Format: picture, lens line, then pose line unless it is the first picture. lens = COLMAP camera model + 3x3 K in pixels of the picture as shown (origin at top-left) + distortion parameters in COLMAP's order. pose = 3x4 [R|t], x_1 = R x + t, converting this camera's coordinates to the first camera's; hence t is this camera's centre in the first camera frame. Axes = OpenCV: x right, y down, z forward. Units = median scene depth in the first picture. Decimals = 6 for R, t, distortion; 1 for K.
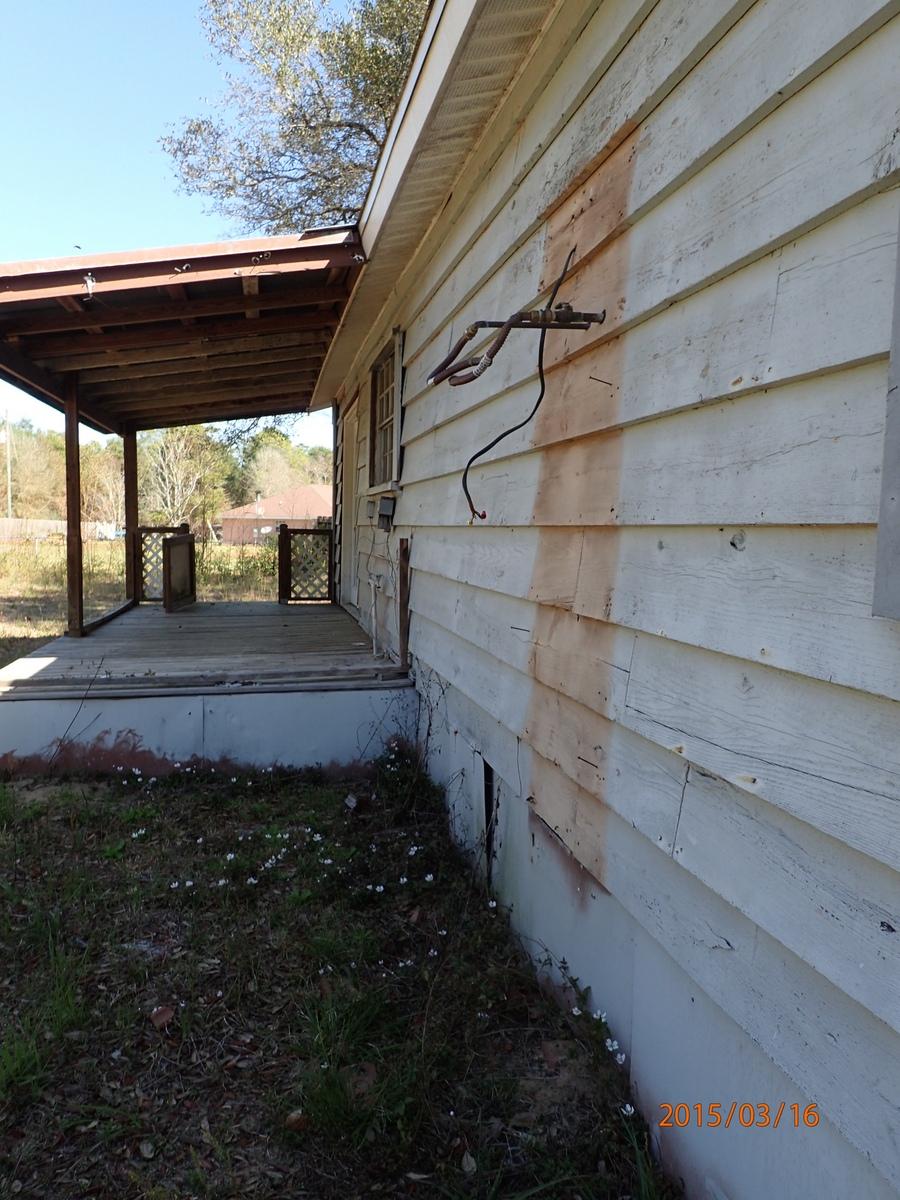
lens RADIAL K [[914.1, 0, 450.0], [0, 914.1, 600.0], [0, 0, 1]] dist [0.026160, -0.001938]
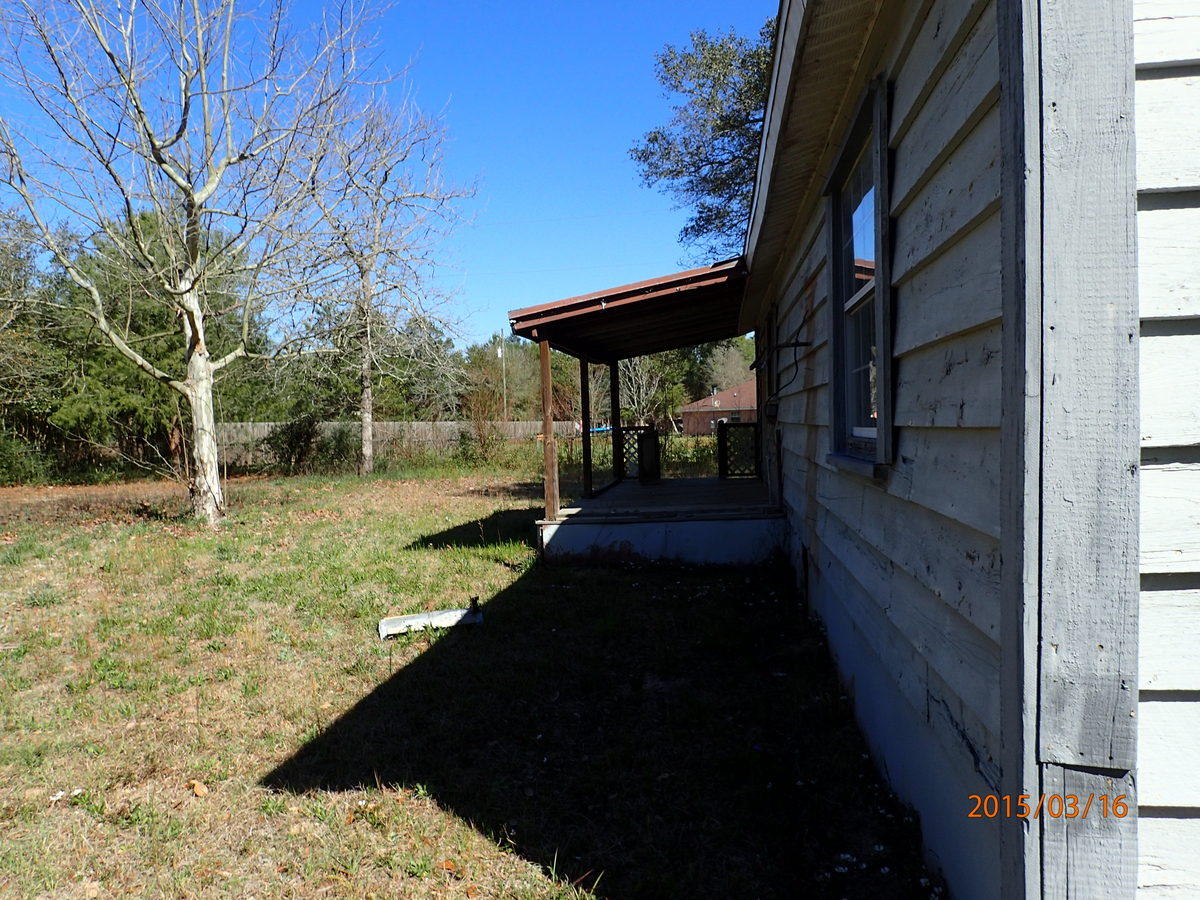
lens RADIAL K [[914.1, 0, 594.5], [0, 914.1, 445.1], [0, 0, 1]] dist [0.026160, -0.001938]
pose [[0.941627, -0.036271, -0.334697, 0.104573], [0.020310, 0.998489, -0.051066, 0.021688], [0.336043, 0.041288, 0.940941, -0.376539]]
